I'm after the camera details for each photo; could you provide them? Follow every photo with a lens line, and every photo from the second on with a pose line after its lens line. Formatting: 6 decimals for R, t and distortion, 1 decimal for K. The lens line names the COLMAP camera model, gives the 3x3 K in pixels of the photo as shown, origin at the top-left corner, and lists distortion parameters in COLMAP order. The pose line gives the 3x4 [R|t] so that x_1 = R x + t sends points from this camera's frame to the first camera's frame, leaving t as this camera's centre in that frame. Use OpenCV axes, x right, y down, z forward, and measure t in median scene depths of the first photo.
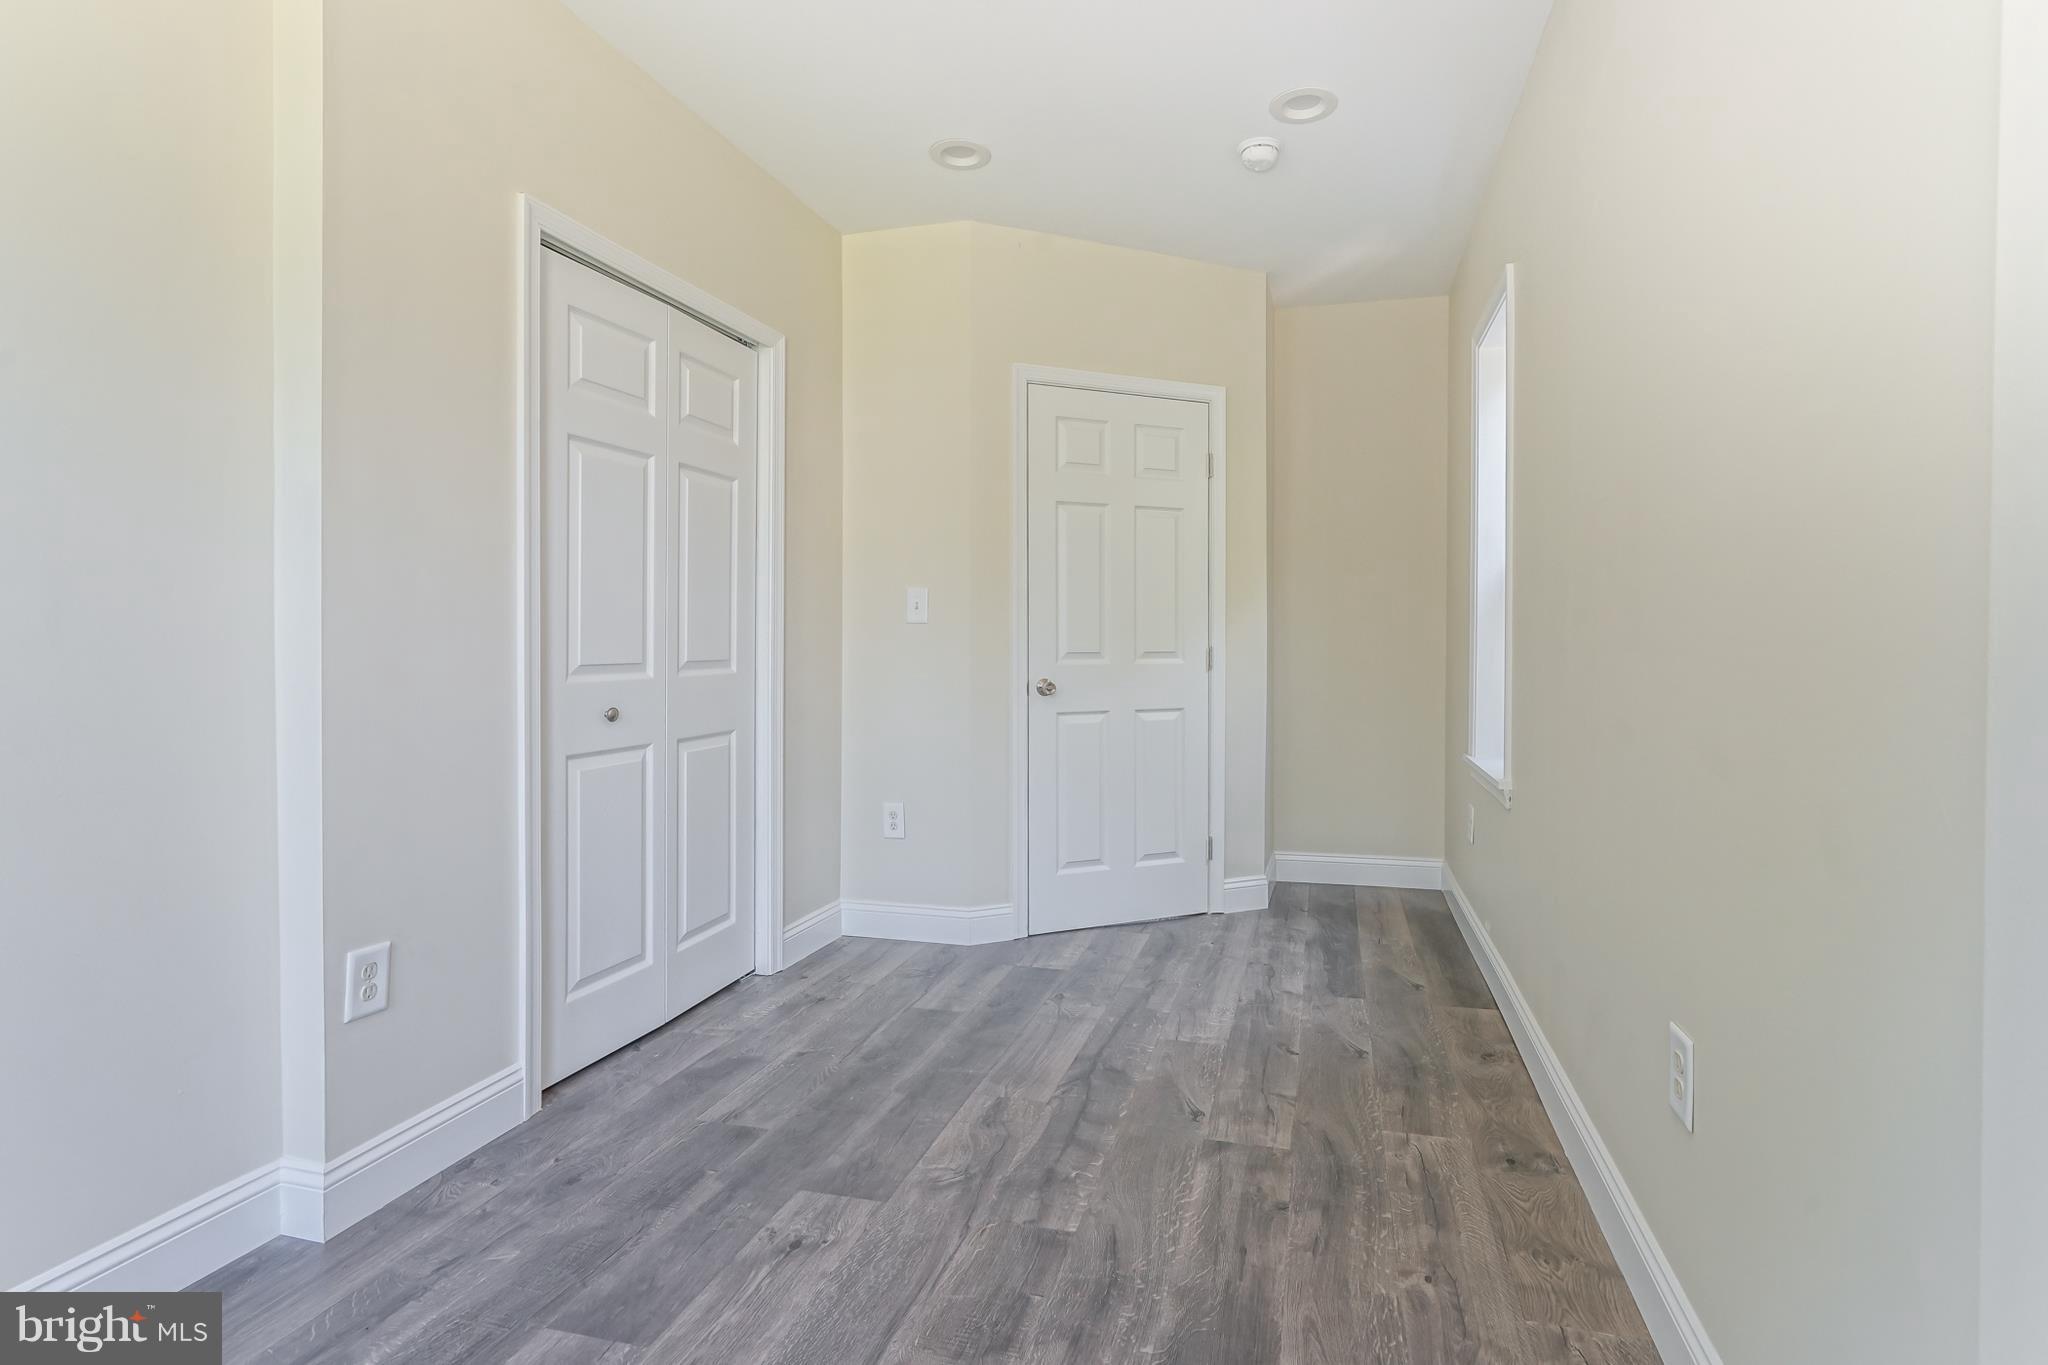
lens RADIAL K [[955.4, 0, 1024.0], [0, 955.4, 664.9], [0, 0, 1]] dist [-0.005158, -0.000188]
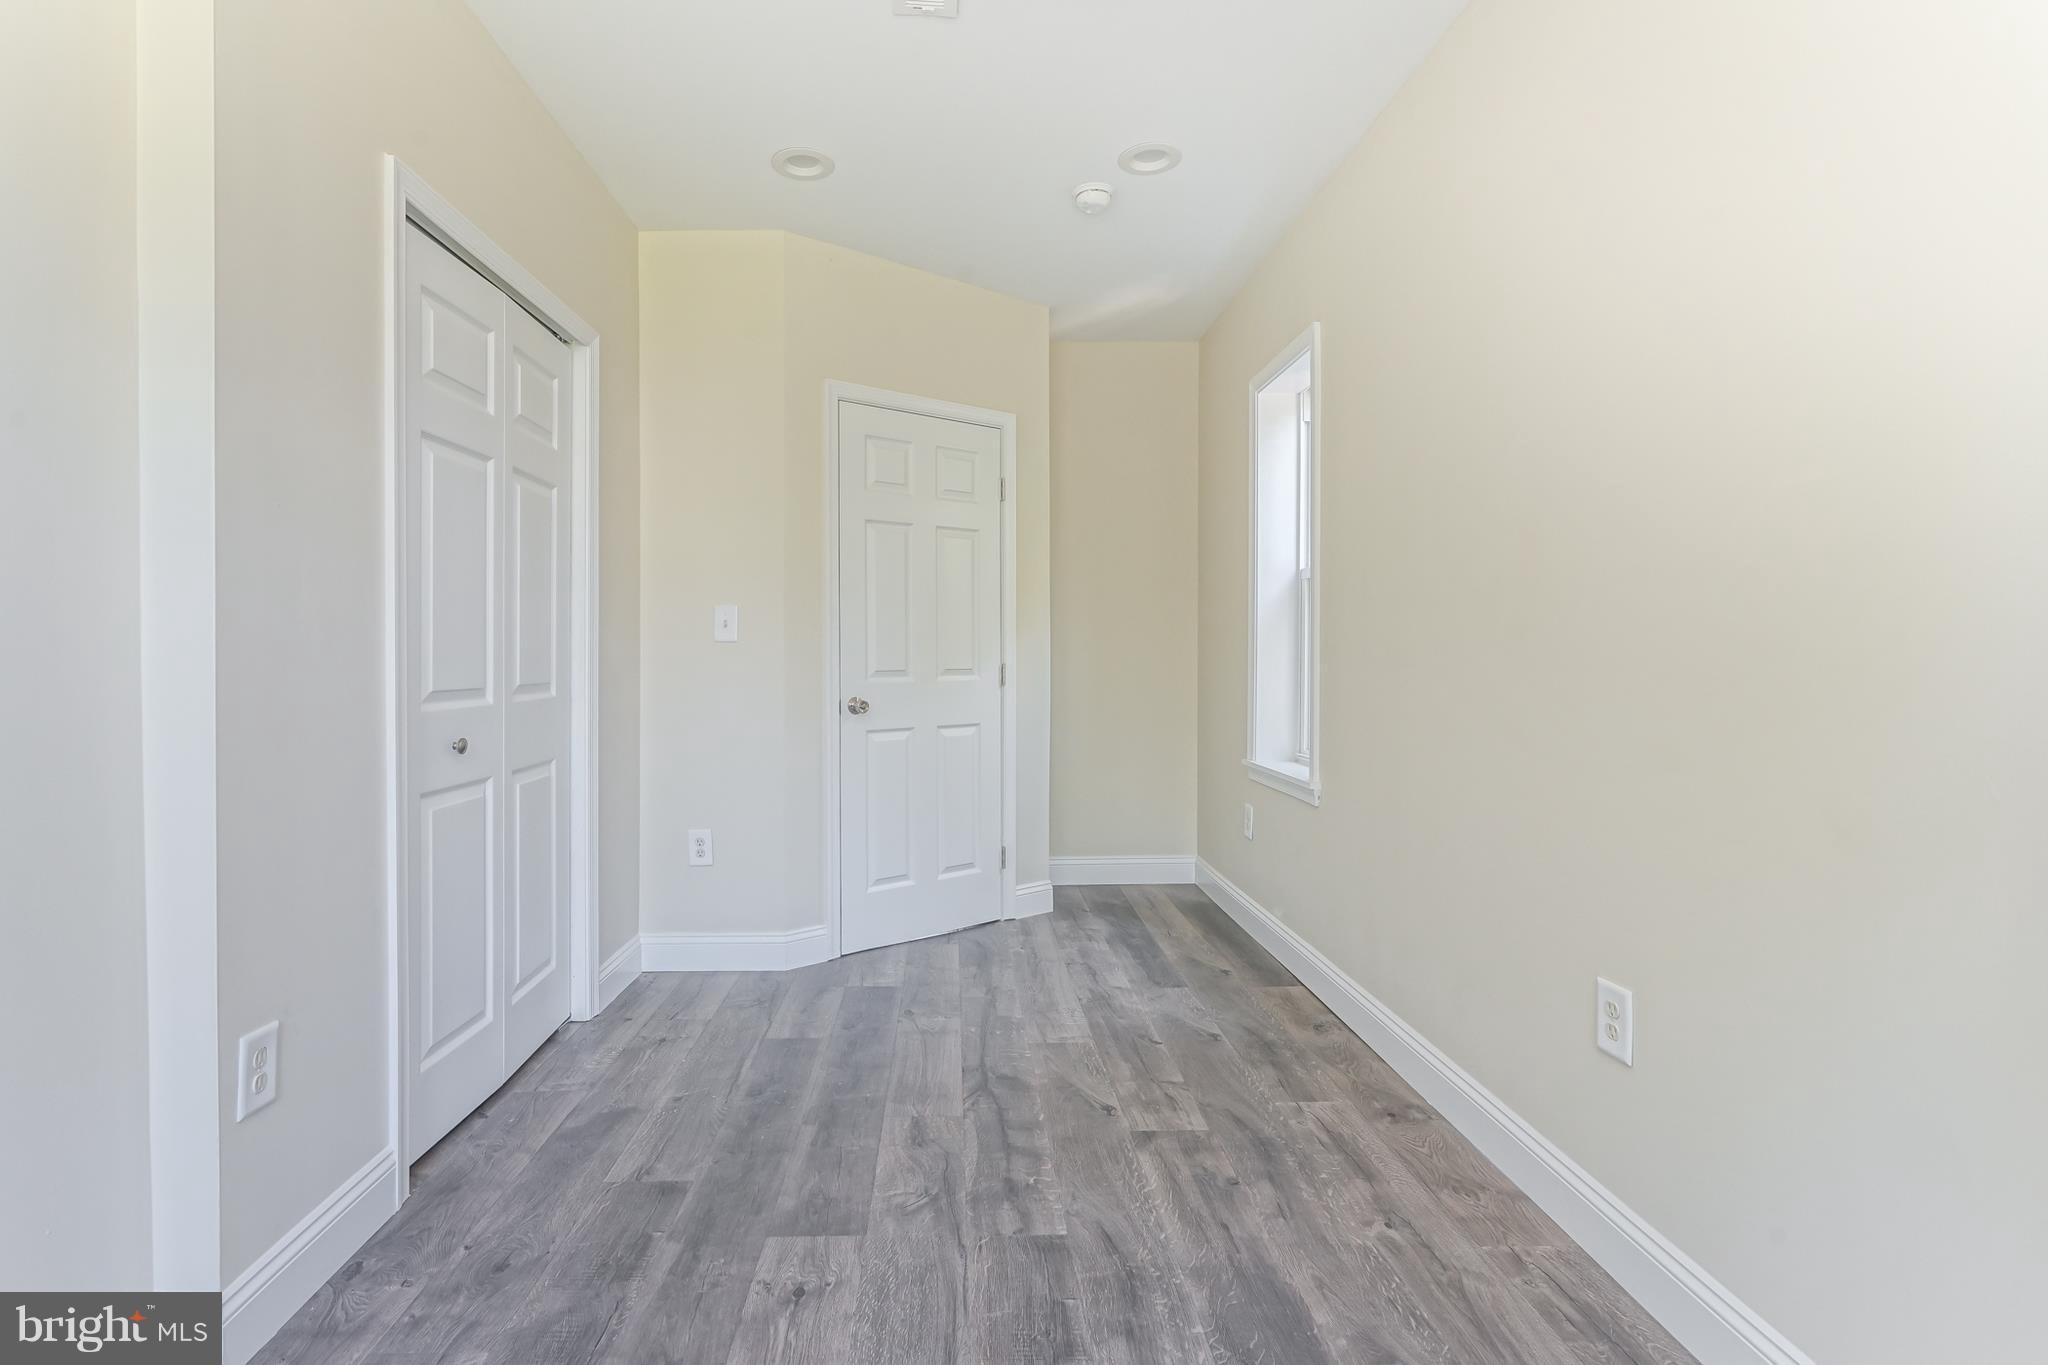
lens RADIAL K [[941.7, 0, 1008.7], [0, 941.7, 683.1], [0, 0, 1]] dist [-0.005056, 0.000169]
pose [[0.968929, -0.012759, 0.247010, -0.149326], [0.012281, 0.999919, 0.003477, -0.003778], [-0.247034, -0.000335, 0.969007, 0.017409]]
